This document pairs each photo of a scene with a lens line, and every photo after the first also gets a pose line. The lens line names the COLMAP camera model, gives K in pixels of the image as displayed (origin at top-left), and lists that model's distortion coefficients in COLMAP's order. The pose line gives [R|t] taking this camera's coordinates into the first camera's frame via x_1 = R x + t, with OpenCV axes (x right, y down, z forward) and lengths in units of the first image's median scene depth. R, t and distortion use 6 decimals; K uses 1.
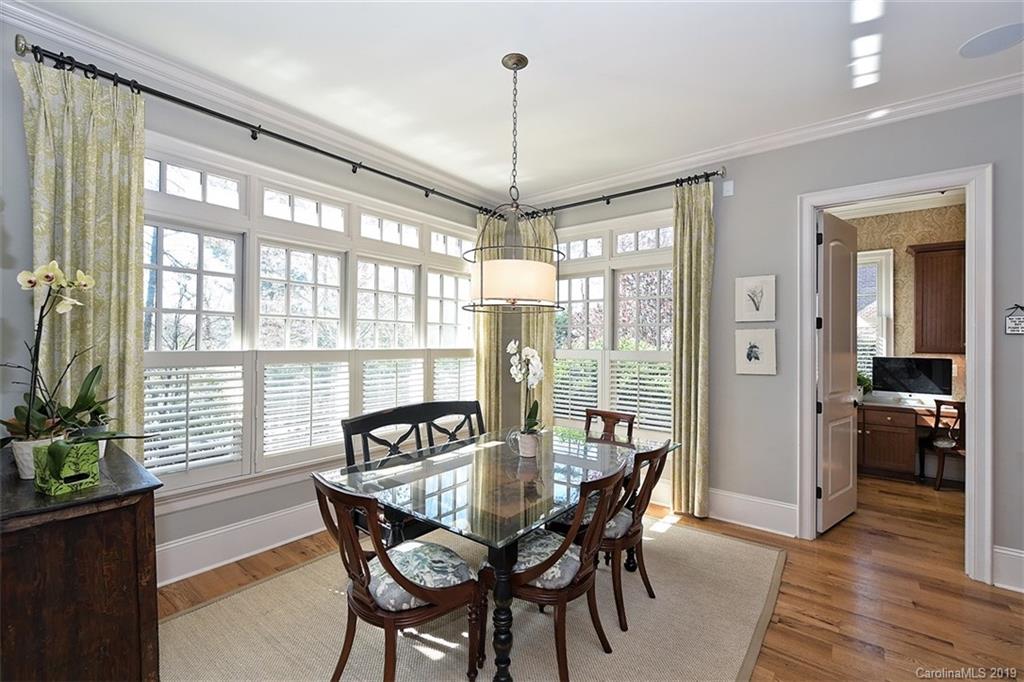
lens RADIAL K [[445.0, 0, 513.3], [0, 445.0, 341.7], [0, 0, 1]] dist [-0.003974, -0.000627]
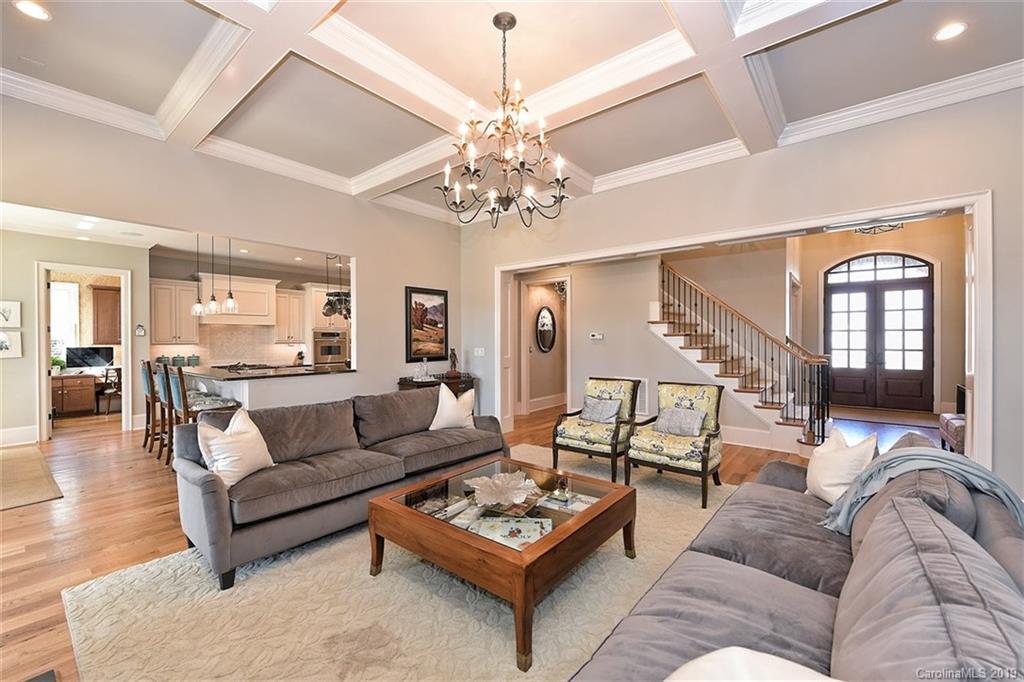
lens RADIAL K [[417.6, 0, 511.4], [0, 417.6, 340.4], [0, 0, 1]] dist [-0.001050, -0.000285]
pose [[0.016460, -0.012959, 0.999781, -0.773154], [-0.000078, 0.999916, 0.012962, -0.012997], [-0.999865, -0.000291, 0.016458, -0.739340]]
